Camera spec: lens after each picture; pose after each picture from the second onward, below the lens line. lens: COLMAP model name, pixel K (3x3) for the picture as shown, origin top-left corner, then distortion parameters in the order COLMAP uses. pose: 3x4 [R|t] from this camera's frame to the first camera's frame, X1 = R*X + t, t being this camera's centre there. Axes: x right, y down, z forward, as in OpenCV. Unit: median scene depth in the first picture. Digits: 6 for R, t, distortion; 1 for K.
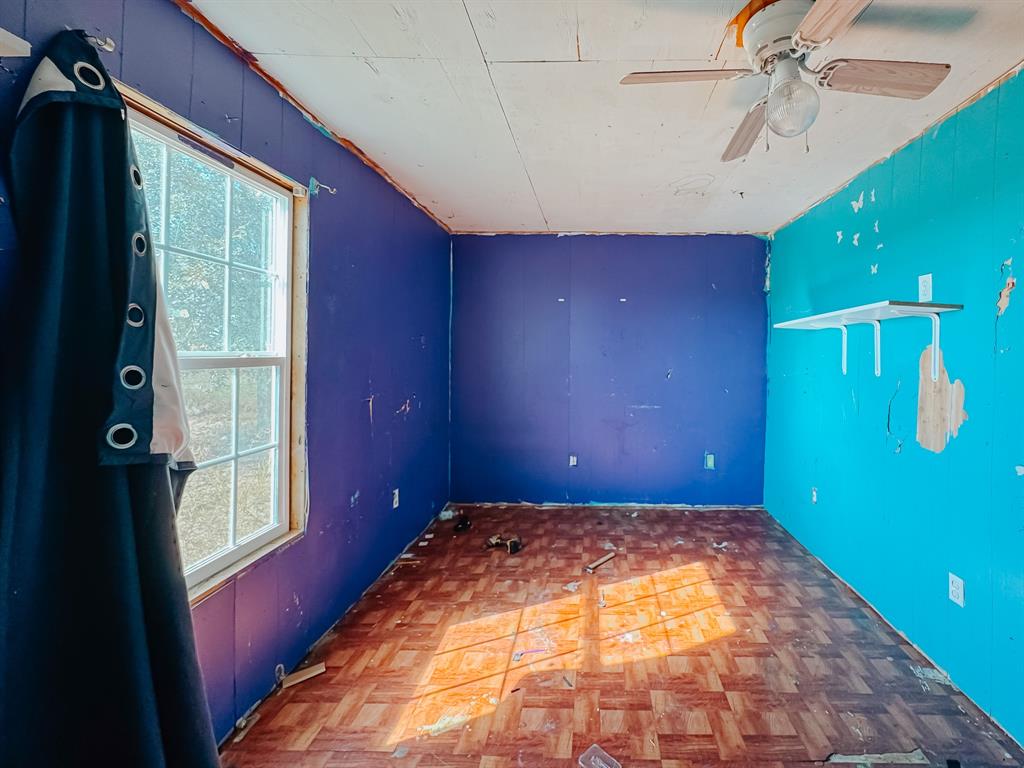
lens RADIAL K [[459.3, 0, 512.9], [0, 459.3, 350.7], [0, 0, 1]] dist [-0.001460, -0.000434]
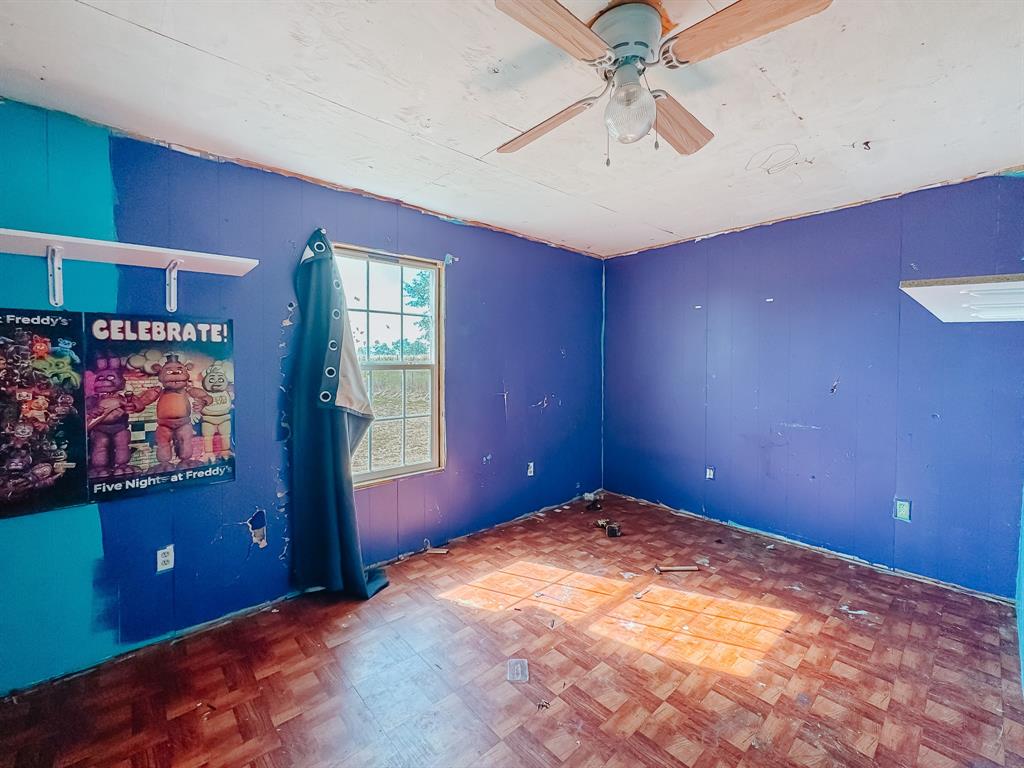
lens RADIAL K [[414.9, 0, 470.2], [0, 414.9, 372.2], [0, 0, 1]] dist [0.000746, -0.000082]
pose [[0.652658, 0.015081, -0.757503, 0.611771], [0.005412, 0.999684, 0.024565, 0.004991], [0.757633, -0.020132, 0.652370, 0.078004]]
